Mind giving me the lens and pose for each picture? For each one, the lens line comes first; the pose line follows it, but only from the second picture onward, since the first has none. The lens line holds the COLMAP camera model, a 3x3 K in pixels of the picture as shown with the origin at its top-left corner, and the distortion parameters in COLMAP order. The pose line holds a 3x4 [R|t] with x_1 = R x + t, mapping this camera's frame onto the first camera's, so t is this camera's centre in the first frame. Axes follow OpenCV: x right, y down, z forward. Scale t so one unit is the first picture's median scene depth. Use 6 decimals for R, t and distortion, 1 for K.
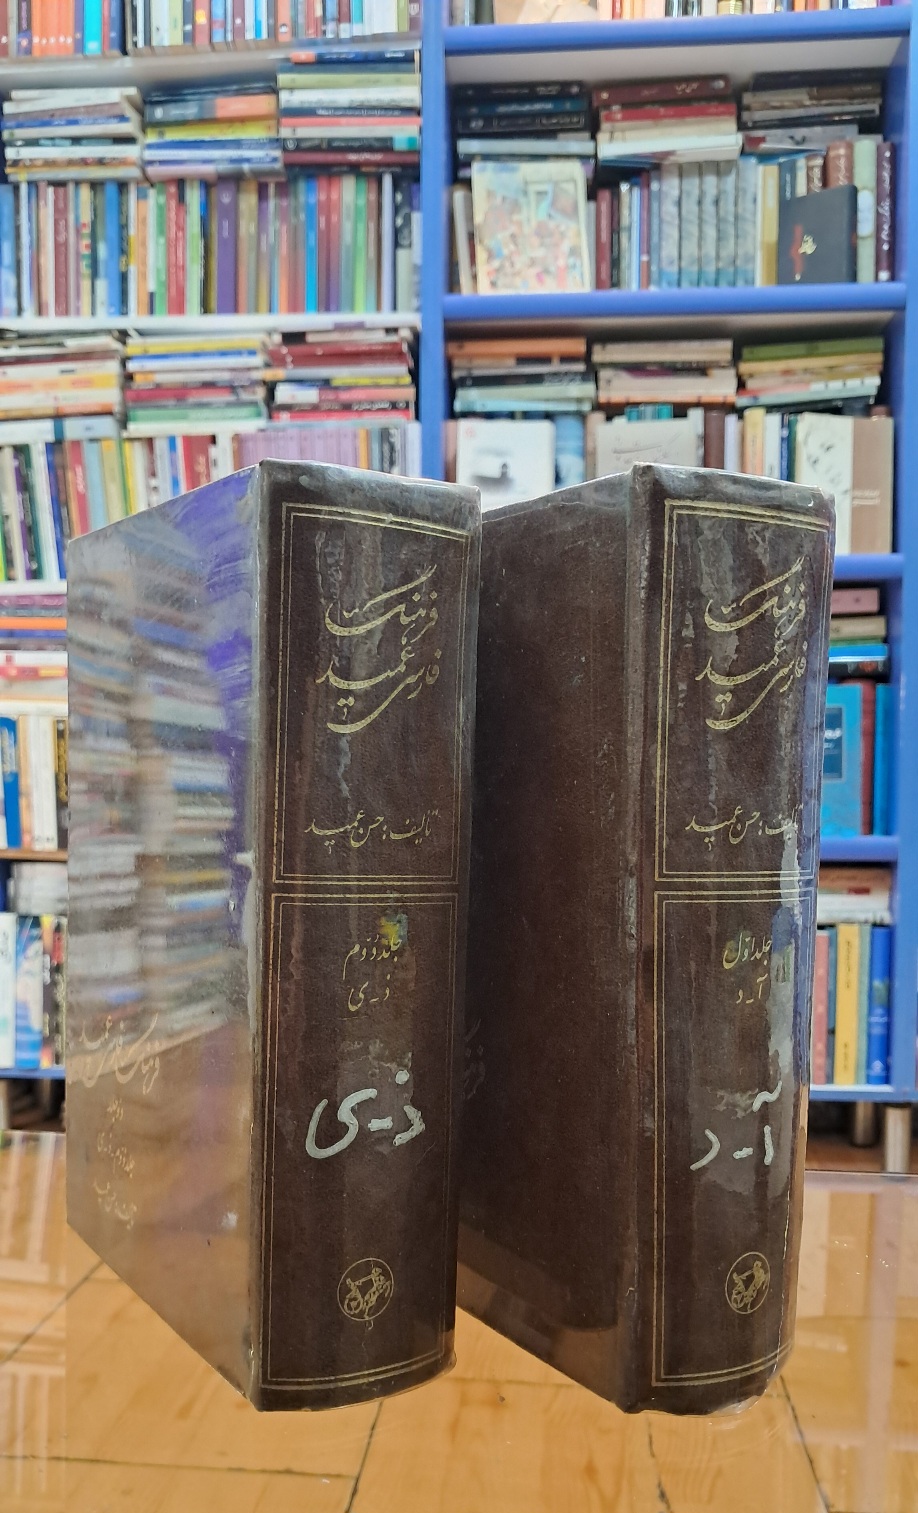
lens RADIAL K [[1356.2, 0, 458.8], [0, 1356.2, 829.0], [0, 0, 1]] dist [-0.008626, 0.013365]
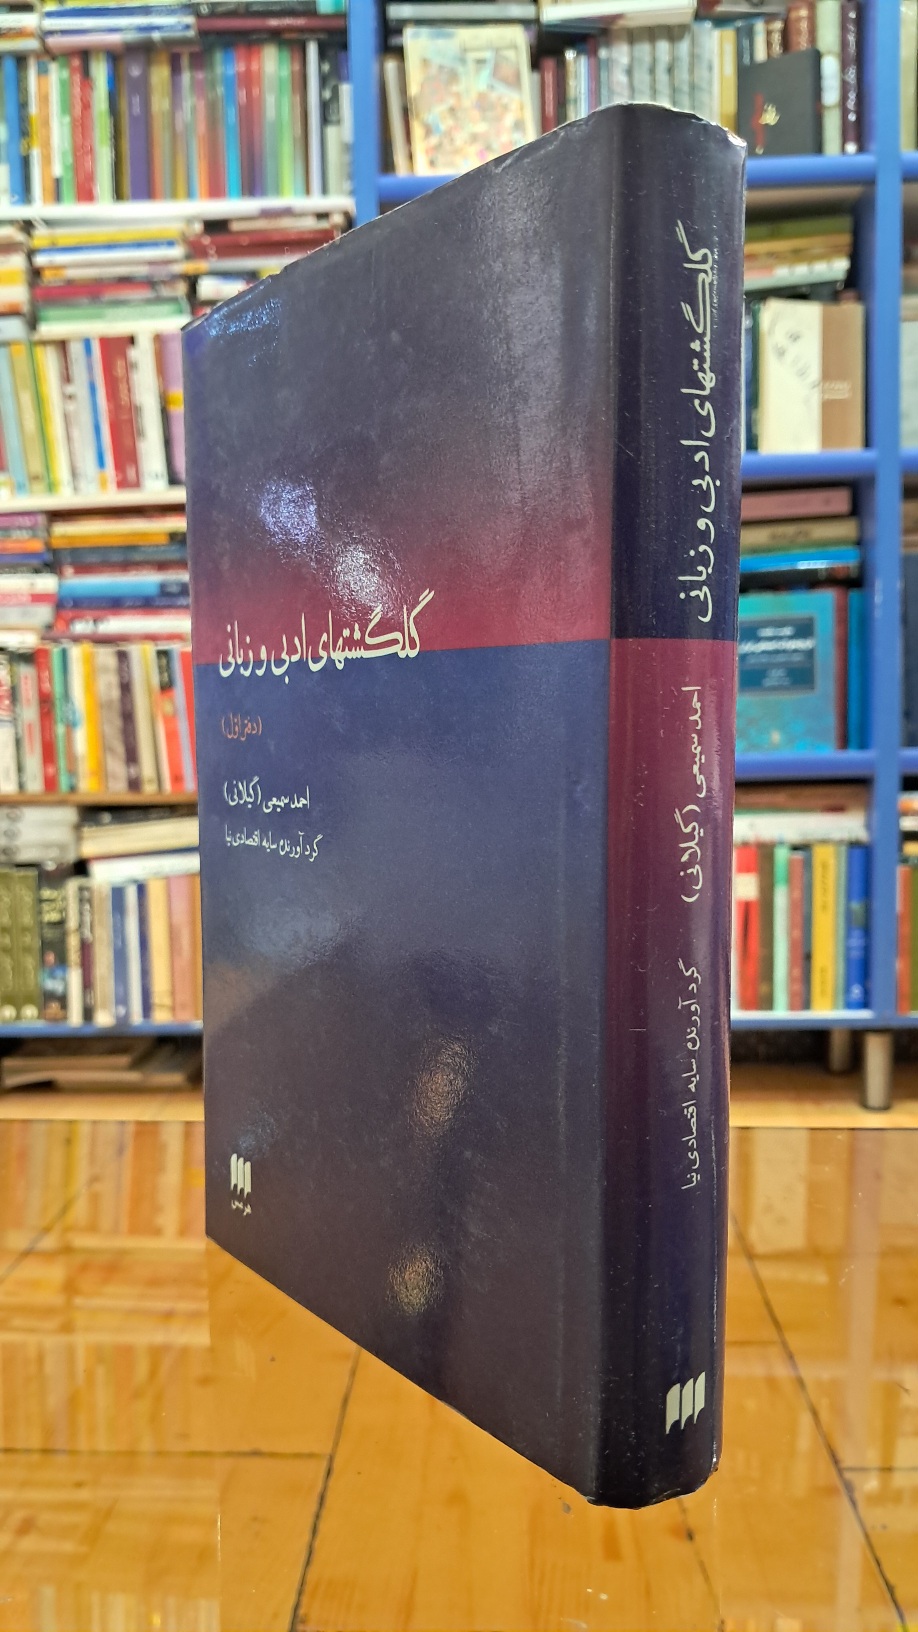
lens RADIAL K [[1372.7, 0, 462.2], [0, 1372.7, 840.4], [0, 0, 1]] dist [-0.010622, -0.012767]
pose [[0.998732, -0.031420, 0.039341, -0.004740], [0.029189, 0.998000, 0.056066, 0.005647], [-0.041024, -0.054847, 0.997652, 0.046879]]
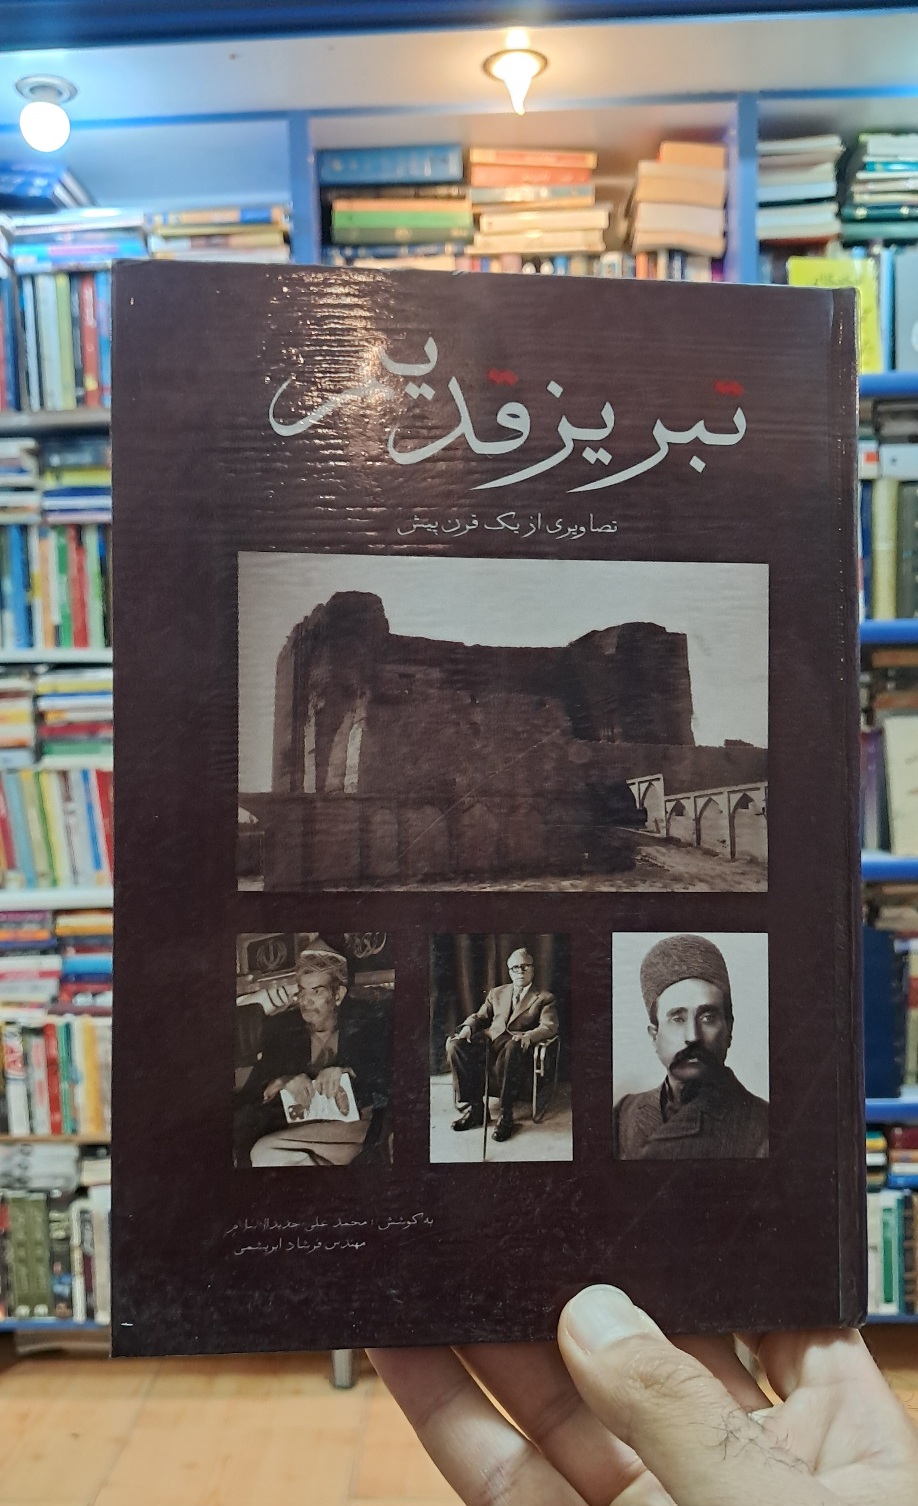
lens RADIAL K [[1349.9, 0, 458.8], [0, 1349.9, 825.2], [0, 0, 1]] dist [-0.008626, 0.013365]
pose [[0.997356, -0.036767, 0.062688, 0.020476], [0.032066, 0.996712, 0.074408, -0.311569], [-0.065218, -0.072201, 0.995256, -0.108163]]
